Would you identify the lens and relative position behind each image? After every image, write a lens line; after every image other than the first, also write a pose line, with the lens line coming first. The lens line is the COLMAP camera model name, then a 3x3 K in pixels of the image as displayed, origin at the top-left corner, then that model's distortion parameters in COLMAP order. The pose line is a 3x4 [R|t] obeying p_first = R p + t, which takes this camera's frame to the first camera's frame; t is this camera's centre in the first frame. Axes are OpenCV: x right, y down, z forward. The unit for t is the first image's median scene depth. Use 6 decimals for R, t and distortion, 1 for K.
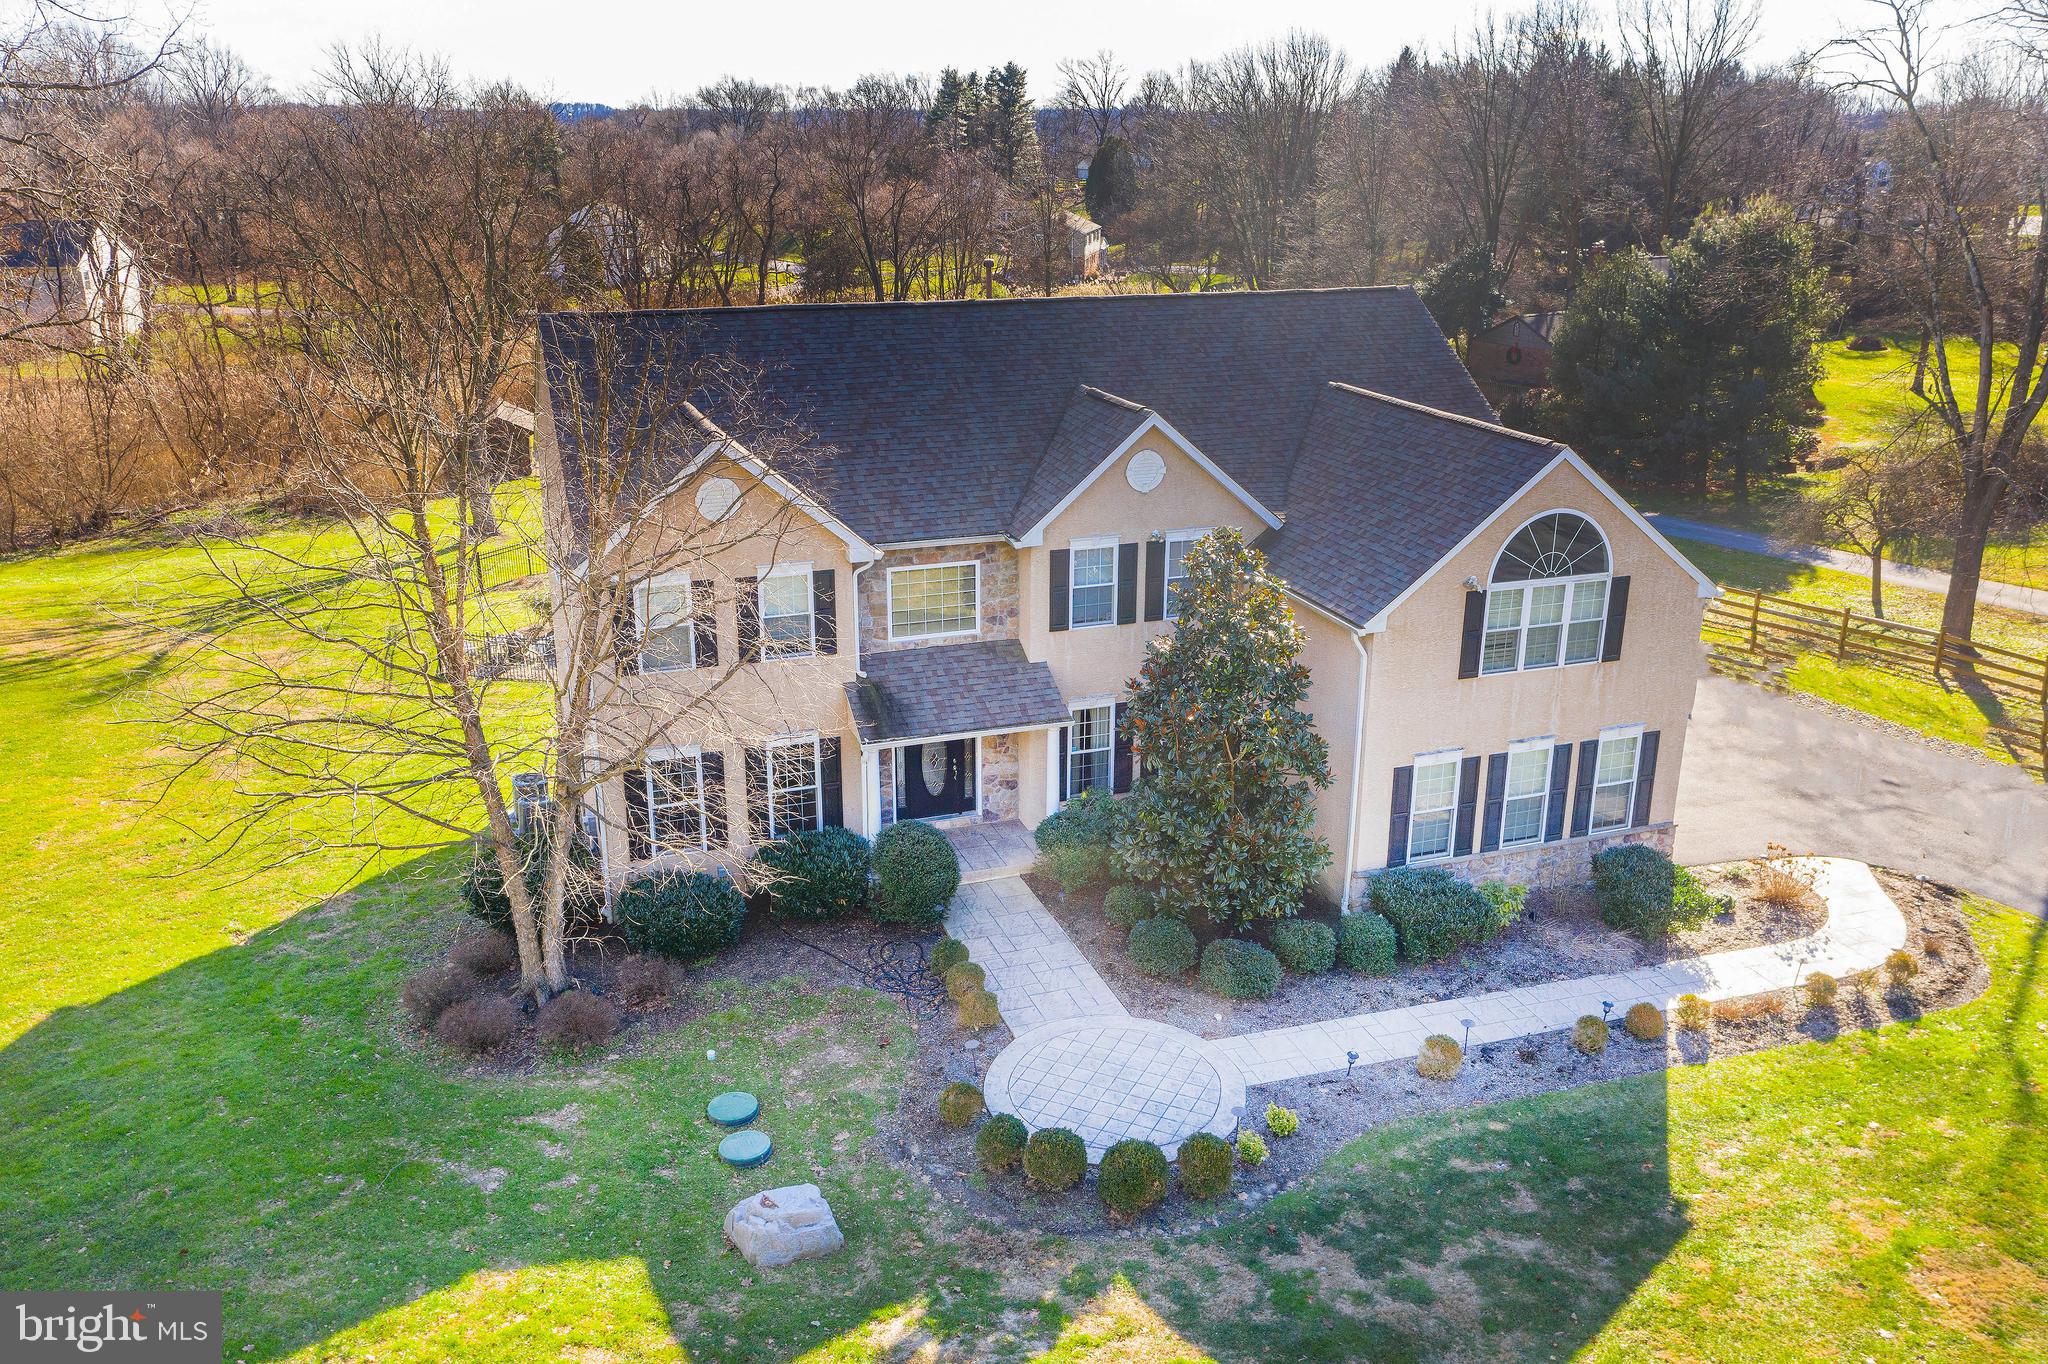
lens RADIAL K [[1700.0, 0, 1109.3], [0, 1700.0, 678.7], [0, 0, 1]] dist [0.010792, 0.006524]
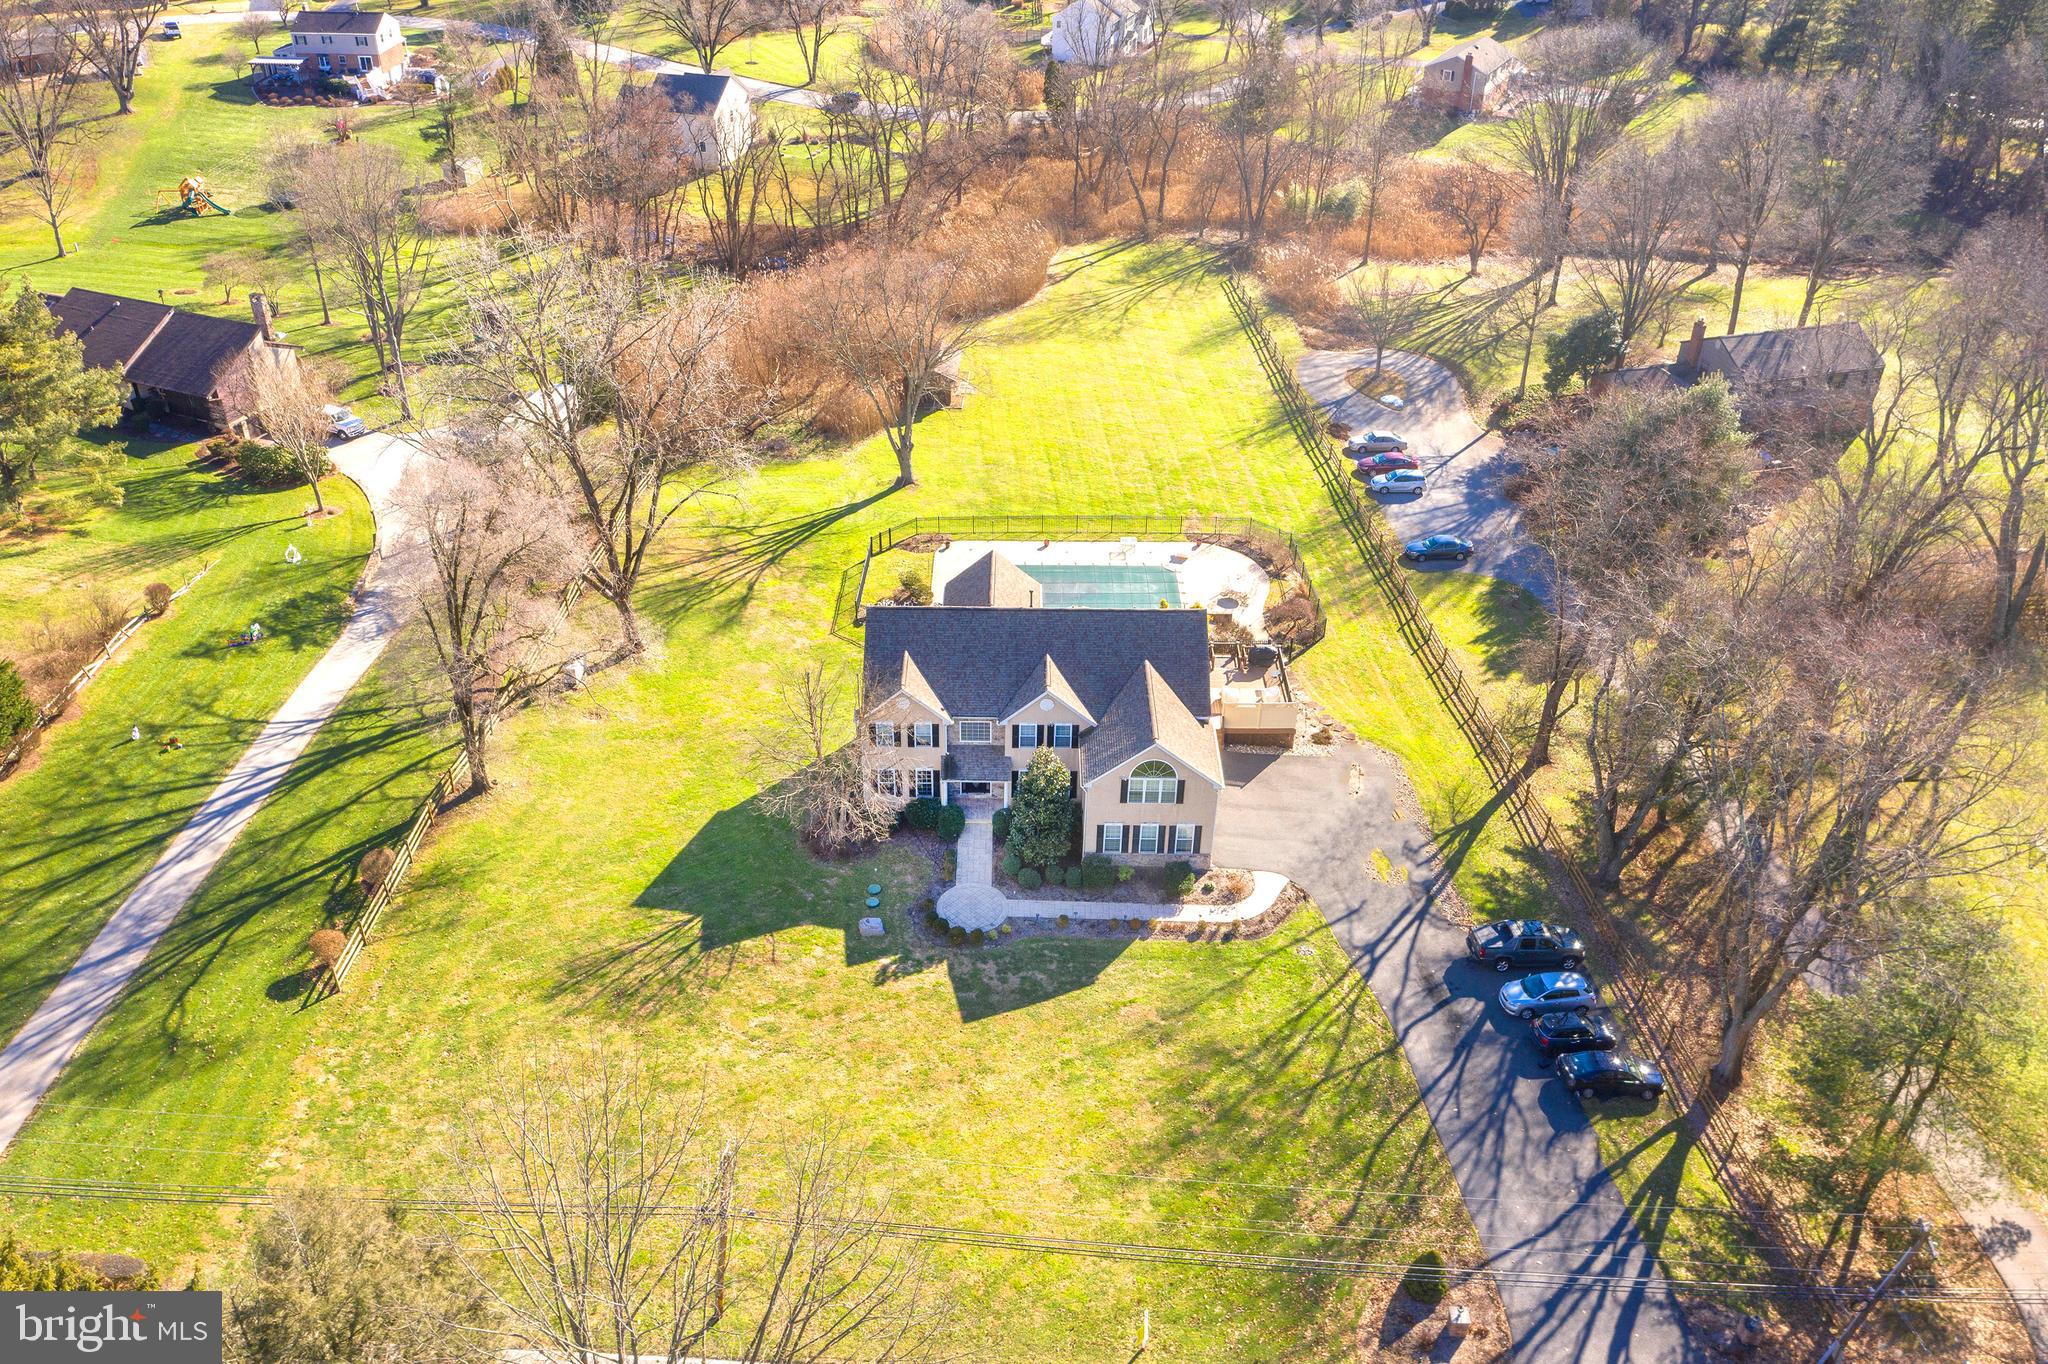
lens RADIAL K [[1630.4, 0, 1024.0], [0, 1630.4, 682.0], [0, 0, 1]] dist [-0.056321, 0.001218]
pose [[0.932769, 0.196837, -0.301989, 0.870275], [-0.120160, 0.959621, 0.254339, -0.915940], [0.339859, -0.200952, 0.918757, -1.678698]]
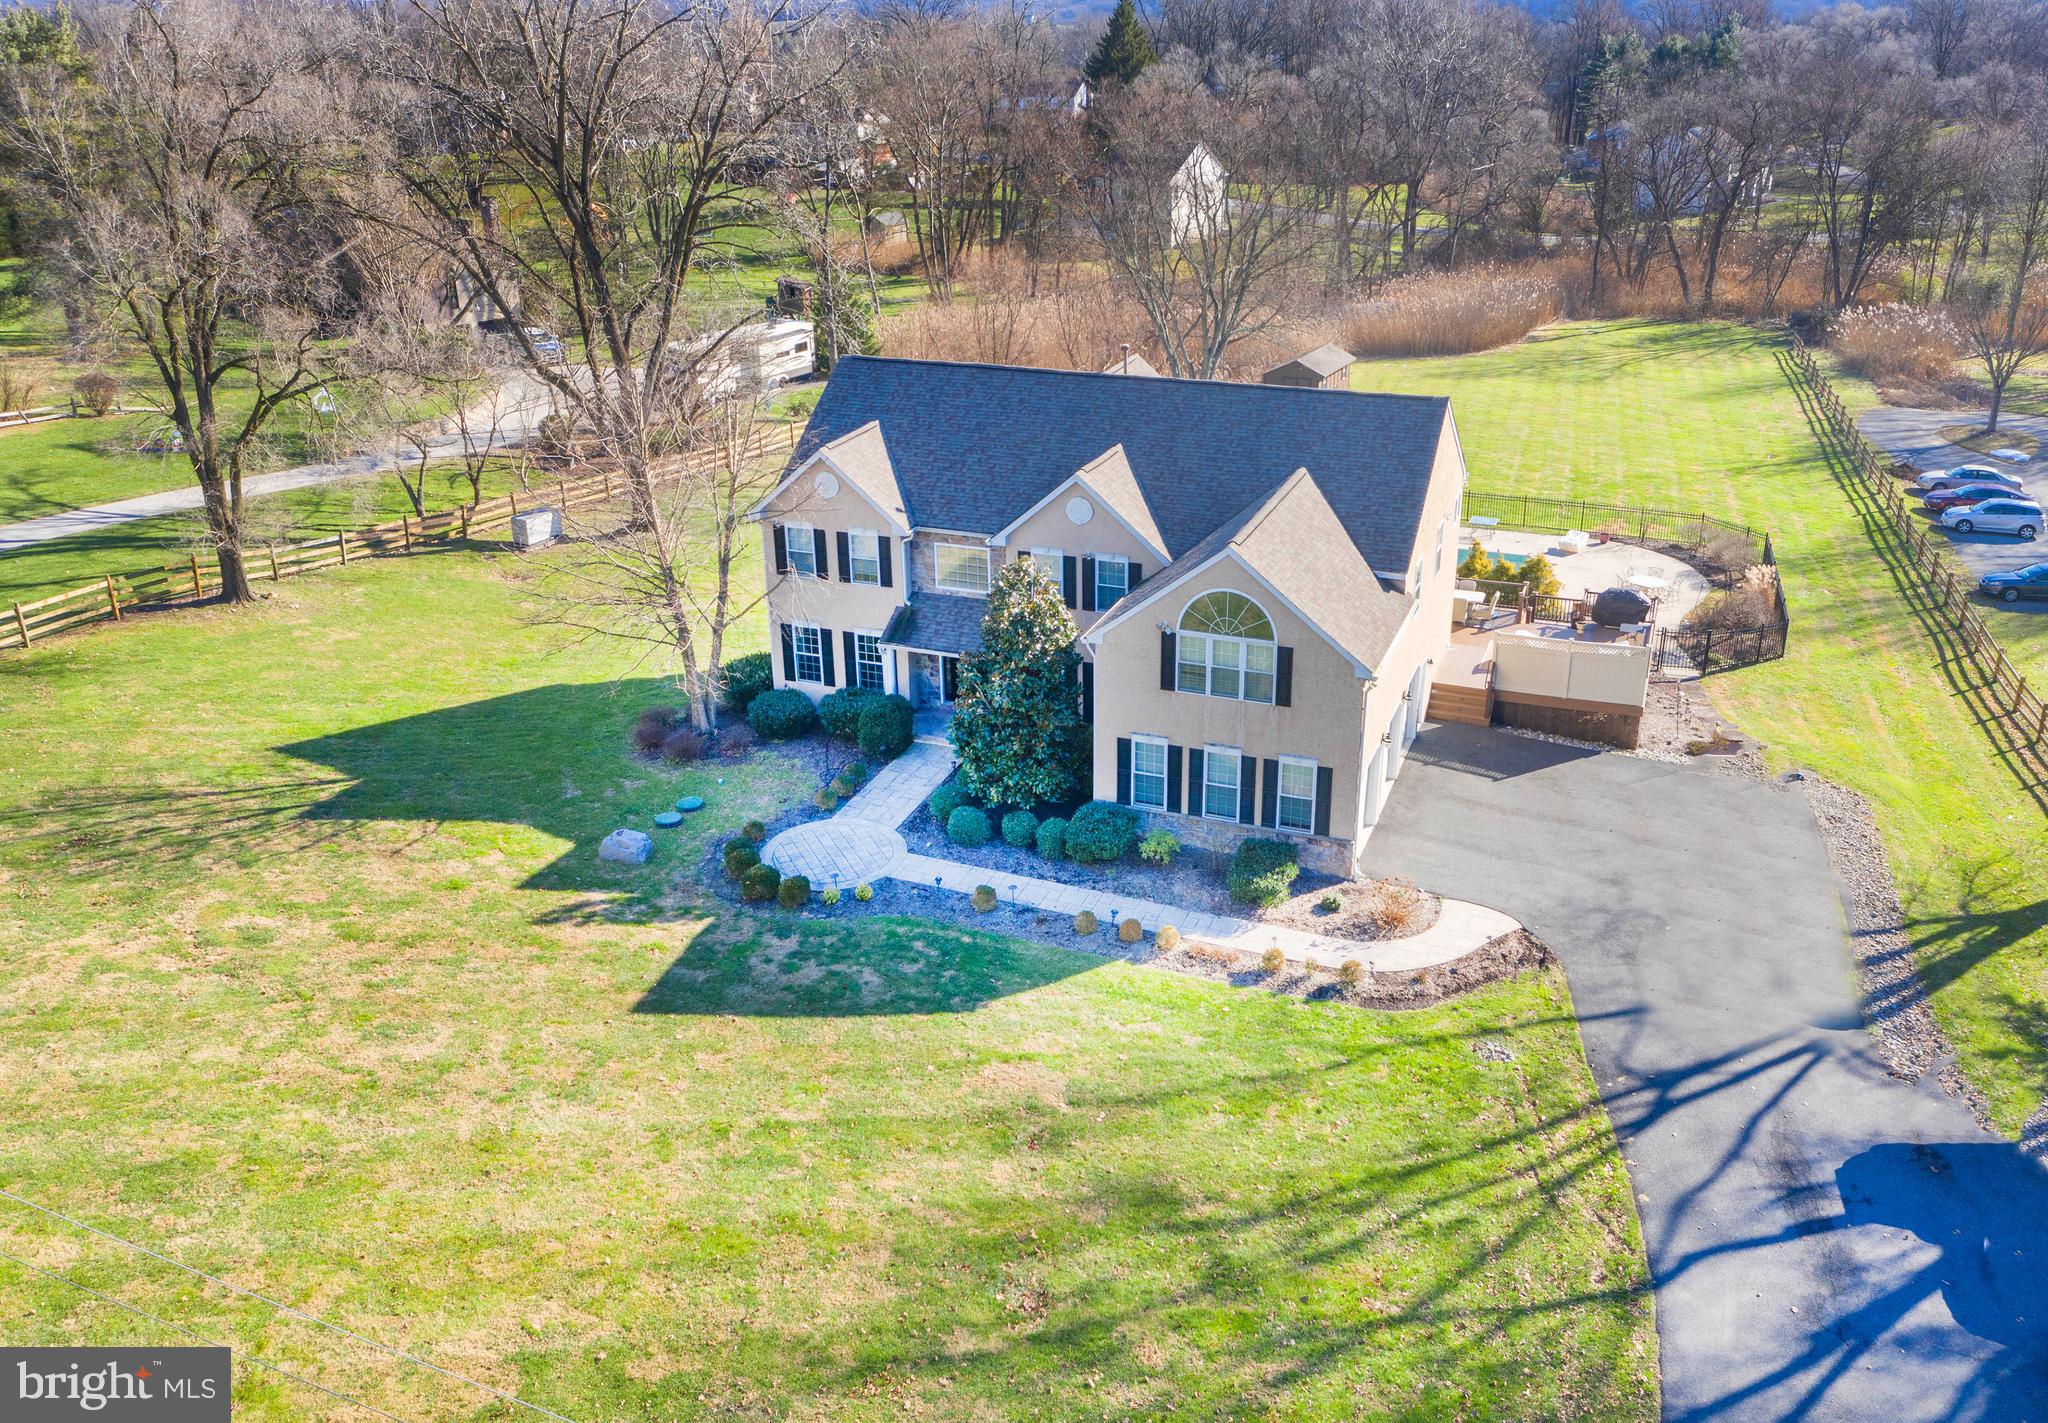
lens RADIAL K [[1713.8, 0, 1024.0], [0, 1713.8, 711.5], [0, 0, 1]] dist [-0.017609, -0.002030]
pose [[0.742058, 0.246784, -0.623256, 1.023124], [-0.201374, 0.968889, 0.143881, -0.166823], [0.639373, 0.018739, 0.768668, -0.207257]]
